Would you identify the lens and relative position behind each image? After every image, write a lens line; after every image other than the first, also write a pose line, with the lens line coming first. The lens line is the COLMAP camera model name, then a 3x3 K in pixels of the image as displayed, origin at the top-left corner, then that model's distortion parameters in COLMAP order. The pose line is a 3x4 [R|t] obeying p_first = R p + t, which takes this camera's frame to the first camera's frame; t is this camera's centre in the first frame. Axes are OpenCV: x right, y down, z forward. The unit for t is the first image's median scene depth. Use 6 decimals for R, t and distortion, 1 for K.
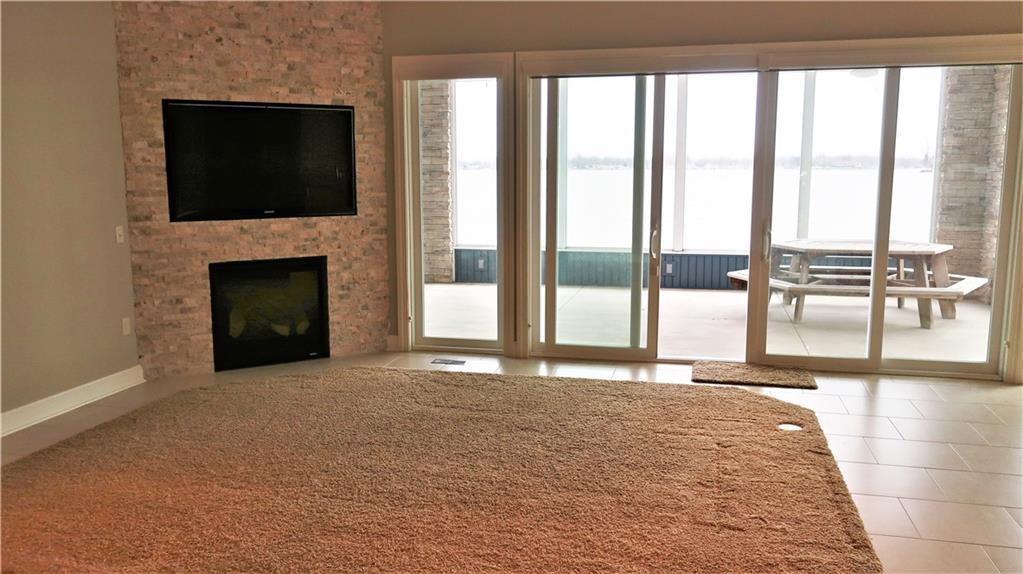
lens RADIAL K [[806.1, 0, 509.1], [0, 806.1, 287.3], [0, 0, 1]] dist [-0.005323, 0.014532]
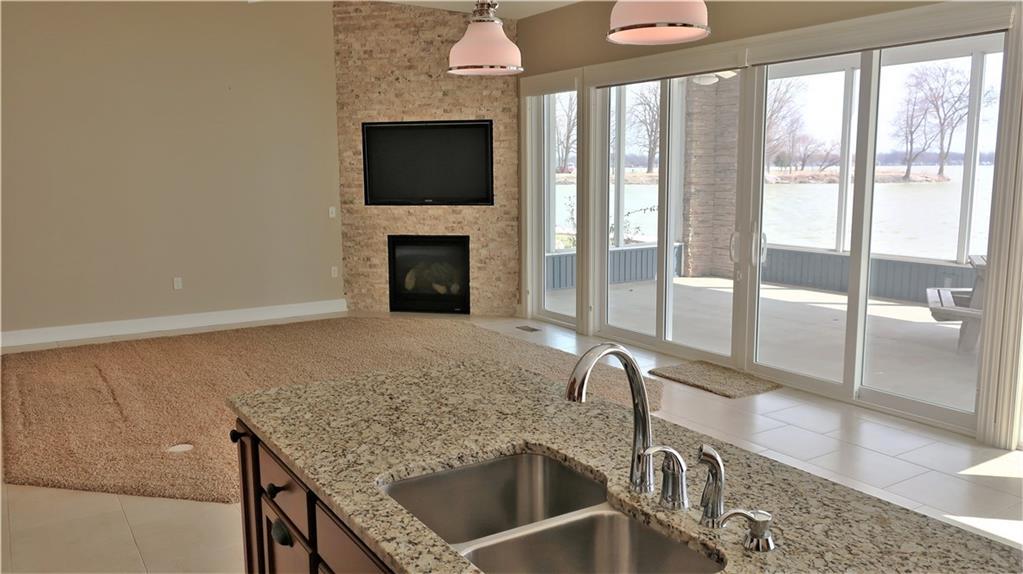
lens RADIAL K [[806.1, 0, 507.7], [0, 806.1, 288.5], [0, 0, 1]] dist [-0.005323, 0.014532]
pose [[0.718247, 0.100361, -0.688512, 0.765583], [-0.095829, 0.994381, 0.044979, -0.019915], [0.689157, 0.033674, 0.723829, 0.107696]]
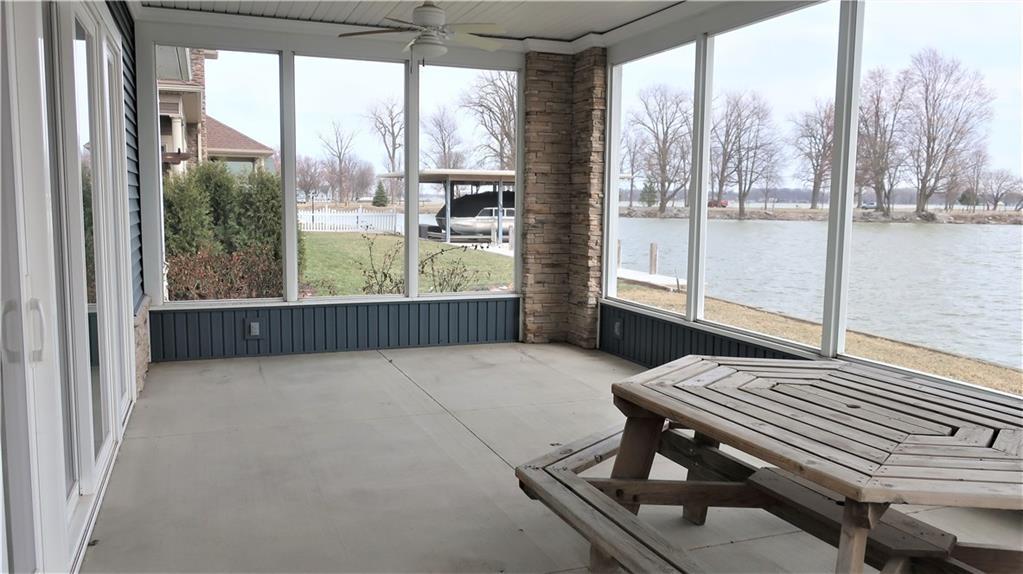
lens RADIAL K [[806.1, 0, 508.9], [0, 806.1, 283.1], [0, 0, 1]] dist [-0.005323, 0.014532]
pose [[0.563820, 0.094692, -0.820451, 0.836308], [-0.133268, 0.990818, 0.022772, -0.126223], [0.815075, 0.096501, 0.571263, 0.960294]]
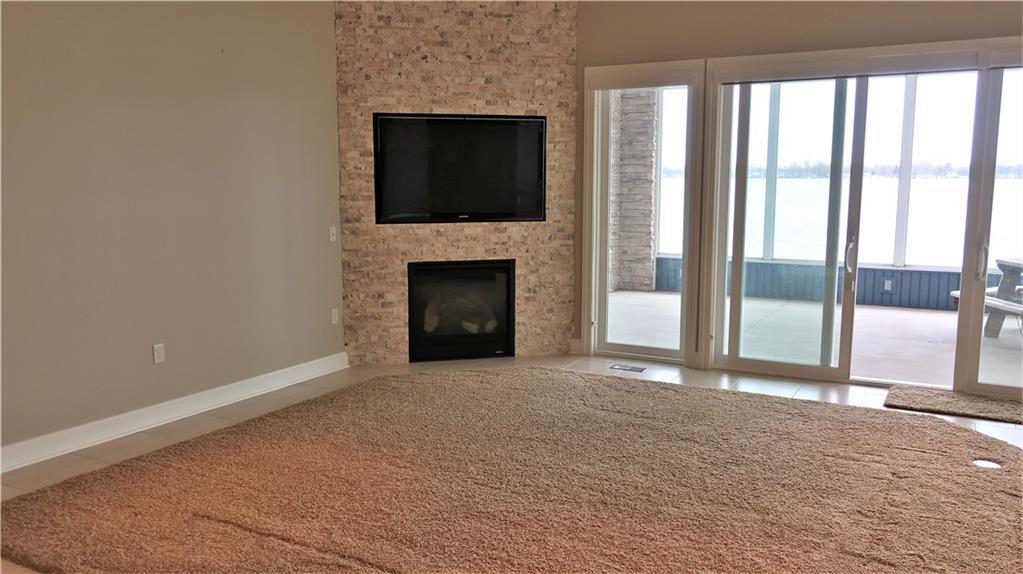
lens RADIAL K [[806.1, 0, 511.5], [0, 806.1, 288.4], [0, 0, 1]] dist [-0.005323, 0.014532]
pose [[0.961818, 0.040566, -0.270667, 0.057632], [-0.042745, 0.999084, -0.002155, 0.001317], [0.270331, 0.013642, 0.962671, -0.010931]]
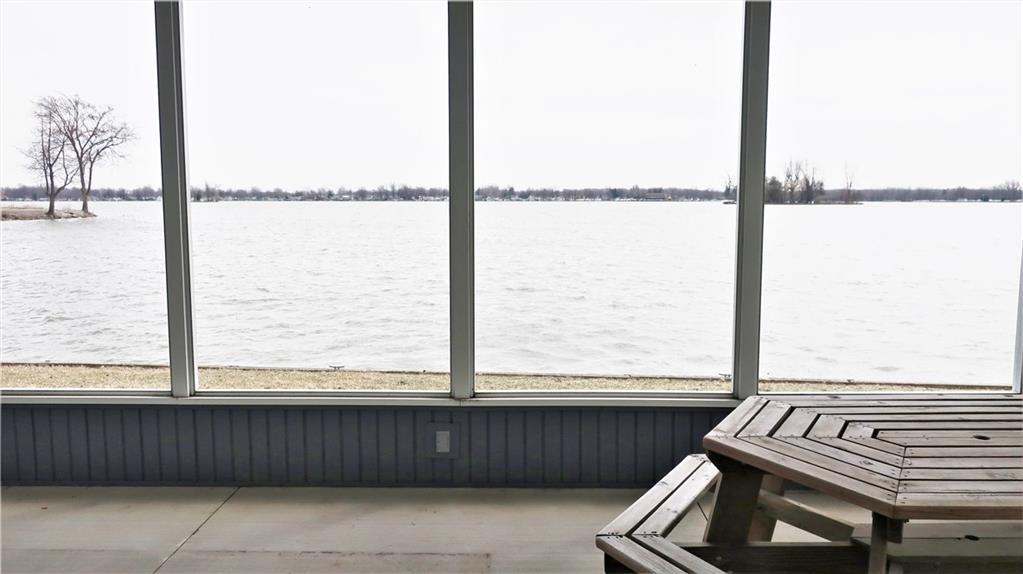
lens RADIAL K [[806.1, 0, 515.2], [0, 806.1, 282.8], [0, 0, 1]] dist [-0.005323, 0.014532]
pose [[0.976016, -0.020483, 0.216734, 0.249474], [0.029958, 0.998730, -0.040520, -0.147720], [-0.215629, 0.046041, 0.975389, 0.991545]]
